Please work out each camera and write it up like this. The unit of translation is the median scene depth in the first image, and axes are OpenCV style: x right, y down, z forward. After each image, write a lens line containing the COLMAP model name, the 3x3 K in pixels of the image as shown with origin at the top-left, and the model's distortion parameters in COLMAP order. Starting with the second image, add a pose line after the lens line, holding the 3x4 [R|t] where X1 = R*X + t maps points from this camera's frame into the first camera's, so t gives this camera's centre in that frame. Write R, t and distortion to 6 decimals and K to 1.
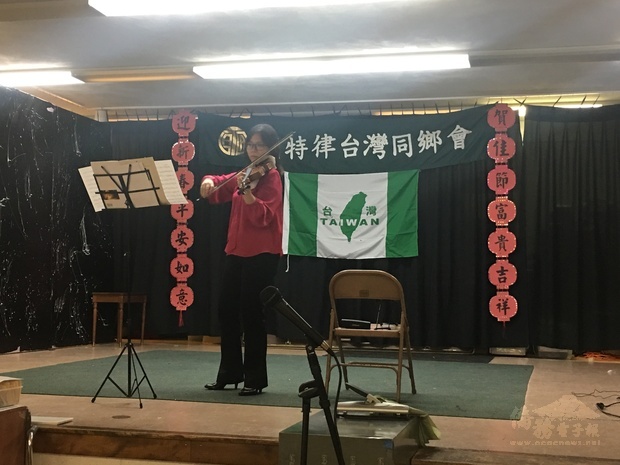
lens RADIAL K [[916.9, 0, 311.9], [0, 916.9, 232.8], [0, 0, 1]] dist [0.020477, 0.000000]
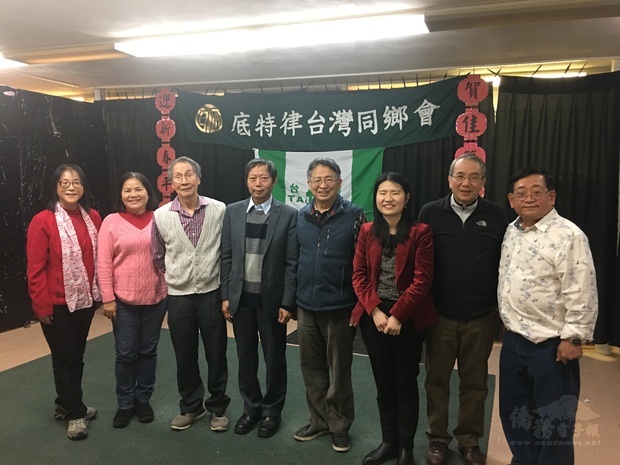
lens RADIAL K [[525.7, 0, 311.0], [0, 525.7, 231.4], [0, 0, 1]] dist [0.044986, -0.048033]
pose [[0.993310, 0.006800, -0.115282, 0.104312], [0.011273, 0.987788, 0.155392, -0.068159], [0.114931, -0.155652, 0.981103, 0.424279]]
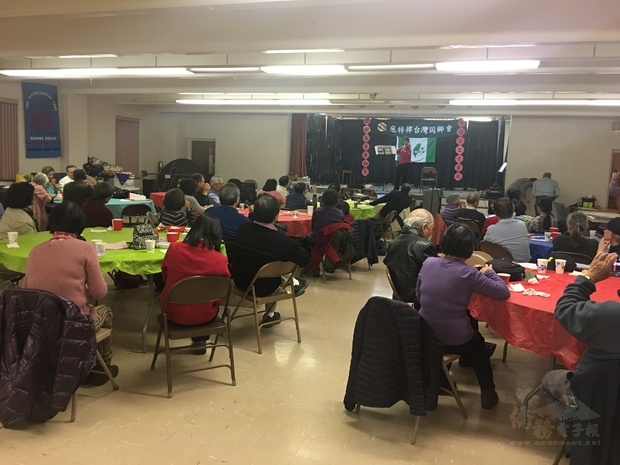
lens RADIAL K [[525.7, 0, 306.6], [0, 525.7, 228.7], [0, 0, 1]] dist [0.044986, -0.048033]
pose [[0.996833, 0.032241, -0.072690, -0.223325], [-0.018932, 0.984056, 0.176846, -0.071888], [0.077232, -0.174910, 0.981551, -1.094464]]
